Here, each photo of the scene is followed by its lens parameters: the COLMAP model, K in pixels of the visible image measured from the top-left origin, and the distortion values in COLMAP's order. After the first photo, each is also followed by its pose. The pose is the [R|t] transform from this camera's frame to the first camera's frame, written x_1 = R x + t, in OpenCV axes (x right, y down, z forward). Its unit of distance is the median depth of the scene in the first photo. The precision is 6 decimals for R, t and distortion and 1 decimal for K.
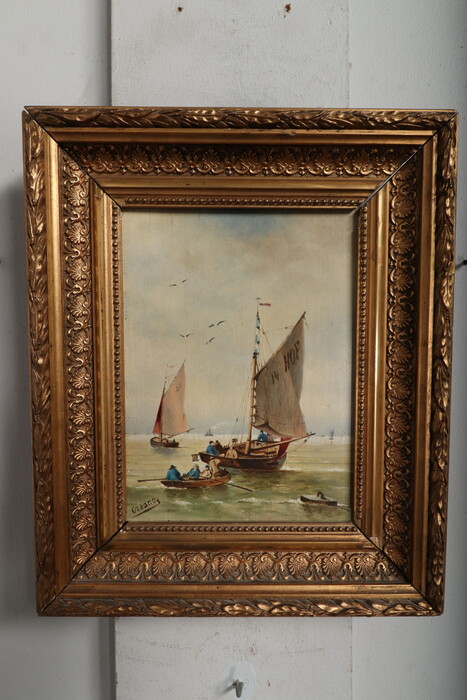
lens RADIAL K [[411.2, 0, 232.7], [0, 411.2, 351.4], [0, 0, 1]] dist [-0.004702, -0.007253]
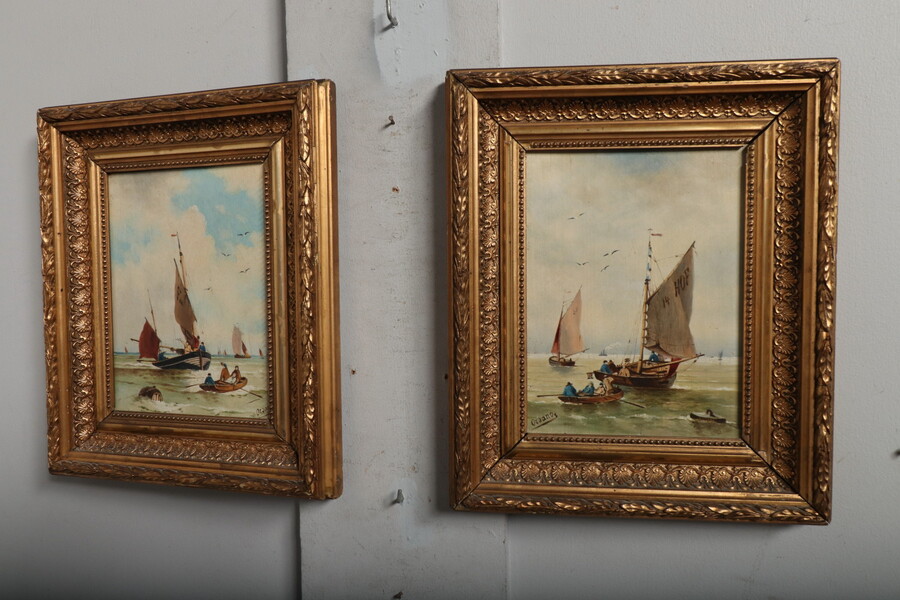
lens RADIAL K [[700.5, 0, 440.5], [0, 700.5, 291.6], [0, 0, 1]] dist [-0.000902, 0.001770]
pose [[0.992819, -0.001195, -0.119623, -0.265992], [0.000842, 0.999995, -0.003000, 0.041011], [0.119626, 0.002878, 0.992815, -0.904131]]
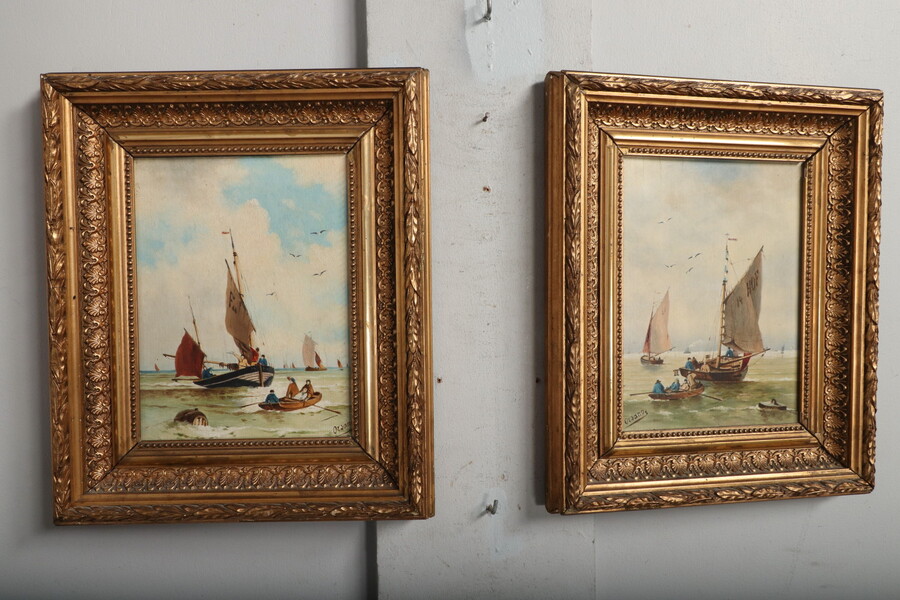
lens RADIAL K [[700.5, 0, 447.6], [0, 700.5, 295.7], [0, 0, 1]] dist [-0.000902, 0.001770]
pose [[0.981926, -0.011550, 0.188910, -1.095796], [0.014101, 0.999827, -0.012166, 0.059562], [-0.188737, 0.014610, 0.981919, -0.808576]]
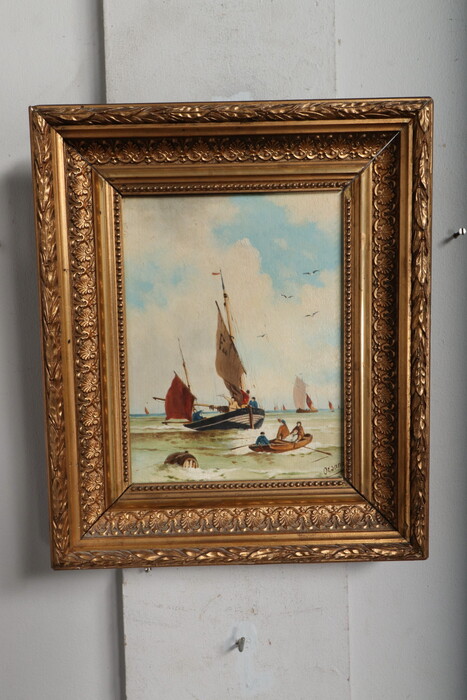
lens RADIAL K [[544.8, 0, 229.7], [0, 544.8, 353.5], [0, 0, 1]] dist [-0.000902, 0.001770]
pose [[0.980517, -0.029658, 0.194185, -1.560651], [0.022147, 0.998924, 0.040739, 0.012596], [-0.195184, -0.035644, 0.980119, -0.283697]]
